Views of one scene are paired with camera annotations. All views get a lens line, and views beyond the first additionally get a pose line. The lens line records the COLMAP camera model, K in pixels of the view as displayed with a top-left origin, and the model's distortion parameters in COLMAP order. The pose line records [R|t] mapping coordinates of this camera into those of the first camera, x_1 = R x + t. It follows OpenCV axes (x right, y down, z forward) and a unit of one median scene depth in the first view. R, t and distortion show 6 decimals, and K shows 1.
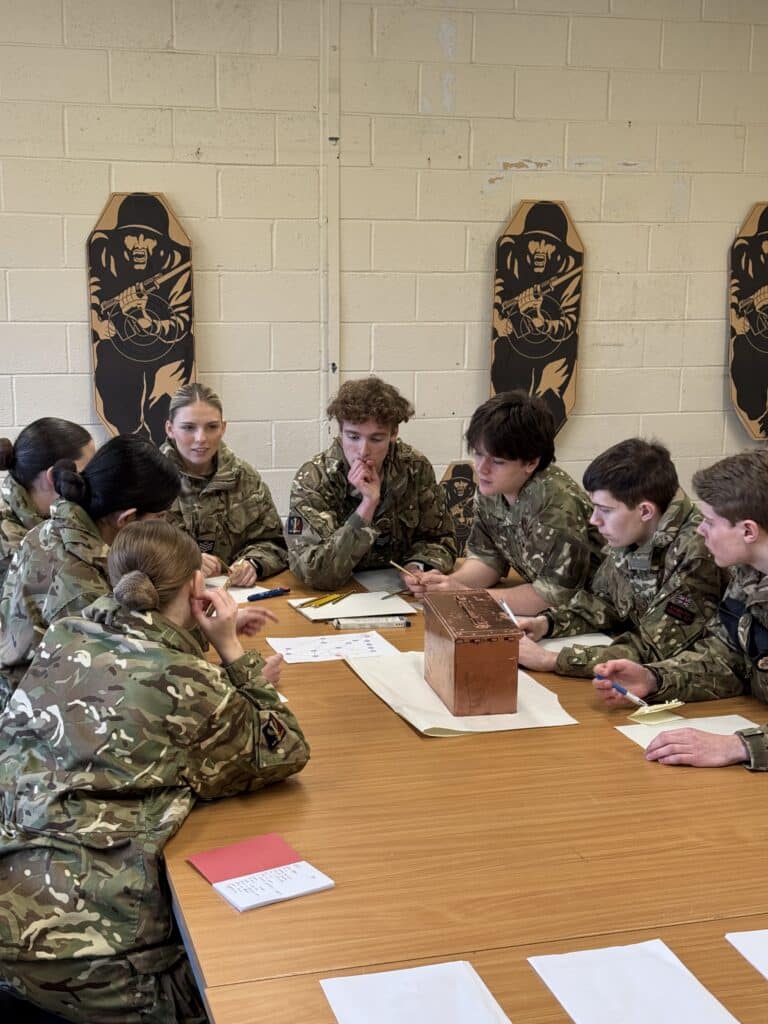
lens RADIAL K [[1440.3, 0, 350.0], [0, 1440.3, 545.2], [0, 0, 1]] dist [0.108484, 0.000000]
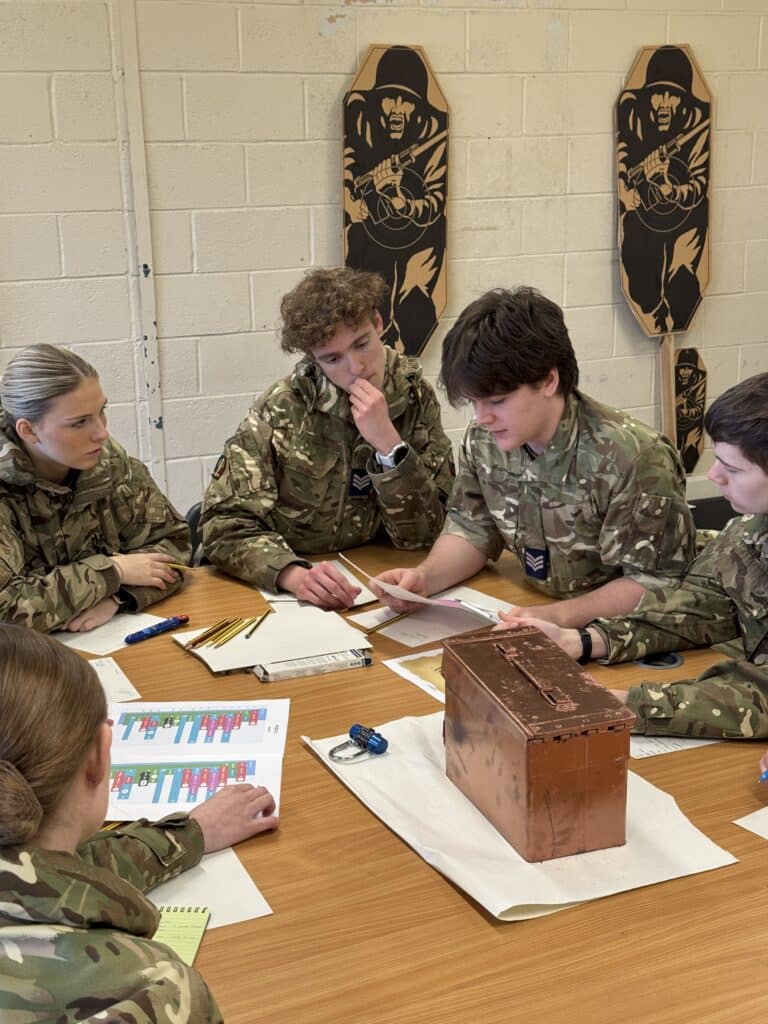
lens RADIAL K [[1440.3, 0, 361.3], [0, 1440.3, 538.7], [0, 0, 1]] dist [0.108484, 0.000000]
pose [[0.982374, -0.073862, 0.171716, -0.041402], [0.062182, 0.995433, 0.072437, -0.029214], [-0.176282, -0.060483, 0.982480, 0.209621]]
